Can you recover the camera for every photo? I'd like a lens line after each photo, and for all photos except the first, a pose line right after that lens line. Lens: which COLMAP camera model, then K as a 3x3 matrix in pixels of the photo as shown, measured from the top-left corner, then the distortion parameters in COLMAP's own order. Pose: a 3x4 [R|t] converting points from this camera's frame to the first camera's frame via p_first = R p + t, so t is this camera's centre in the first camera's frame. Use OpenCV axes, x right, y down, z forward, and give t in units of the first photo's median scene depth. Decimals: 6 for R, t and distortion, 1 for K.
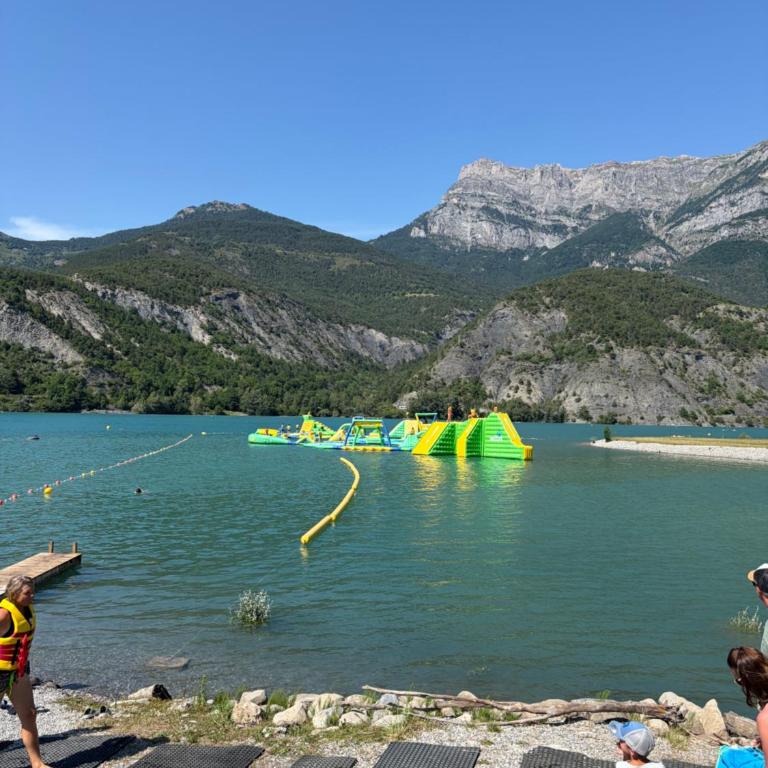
lens RADIAL K [[782.8, 0, 392.4], [0, 782.8, 383.3], [0, 0, 1]] dist [0.098727, -0.167902]
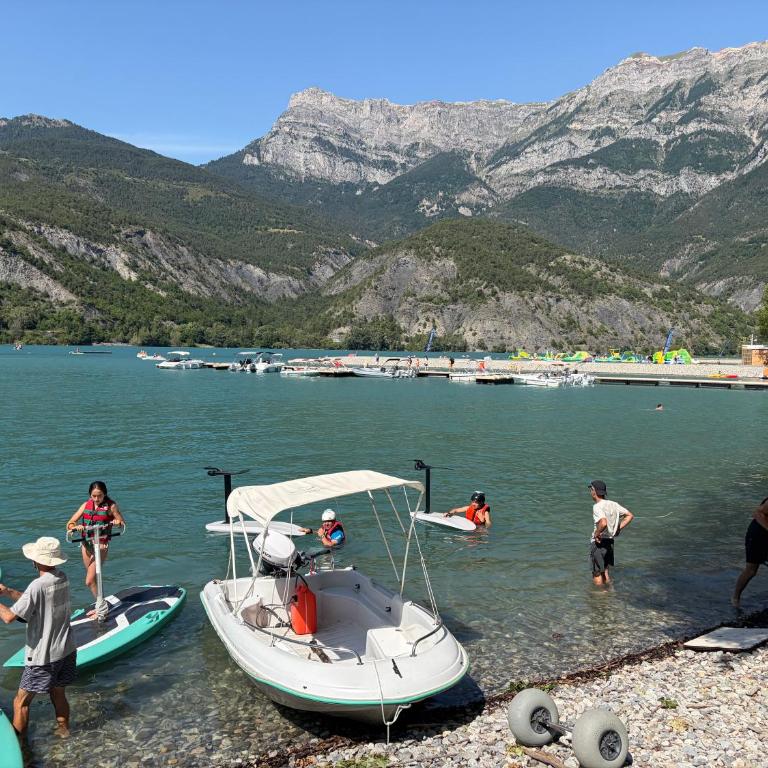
lens RADIAL K [[782.8, 0, 392.4], [0, 782.8, 383.3], [0, 0, 1]] dist [0.098727, -0.167902]
pose [[0.972263, -0.014379, 0.233449, -0.089758], [-0.006795, 0.995951, 0.089645, -0.005728], [-0.233793, -0.088745, 0.968228, -0.093093]]
